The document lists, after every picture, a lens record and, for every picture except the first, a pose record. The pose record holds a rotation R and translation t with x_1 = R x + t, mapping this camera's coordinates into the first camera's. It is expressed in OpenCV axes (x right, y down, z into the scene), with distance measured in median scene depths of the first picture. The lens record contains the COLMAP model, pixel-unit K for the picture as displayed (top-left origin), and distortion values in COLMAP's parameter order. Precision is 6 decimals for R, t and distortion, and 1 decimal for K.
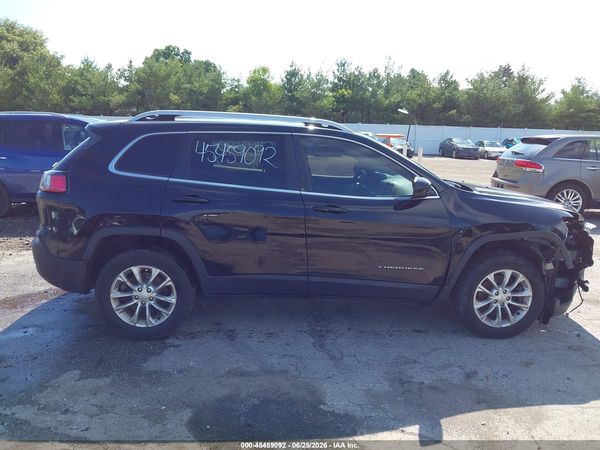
lens RADIAL K [[480.8, 0, 298.1], [0, 480.8, 226.8], [0, 0, 1]] dist [-0.002621, -0.004399]
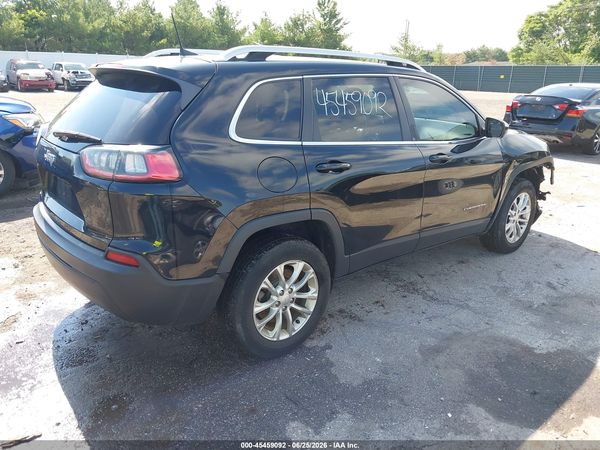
lens RADIAL K [[480.5, 0, 286.4], [0, 480.5, 223.2], [0, 0, 1]] dist [0.008045, -0.006645]
pose [[0.808155, -0.187671, 0.558270, -0.088218], [0.114076, 0.979802, 0.164238, -0.012240], [-0.577817, -0.069044, 0.813241, 0.047583]]
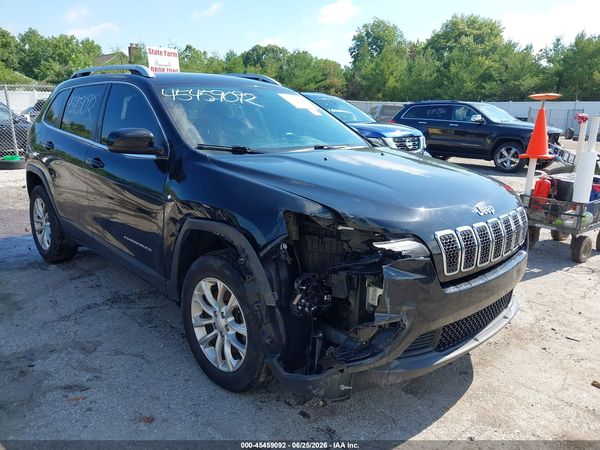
lens RADIAL K [[480.5, 0, 286.4], [0, 480.5, 223.2], [0, 0, 1]] dist [0.008045, -0.006645]
pose [[0.624787, 0.159846, -0.764258, 0.123024], [-0.149971, 0.985163, 0.083446, -0.006532], [0.766257, 0.062480, 0.639489, 0.084224]]
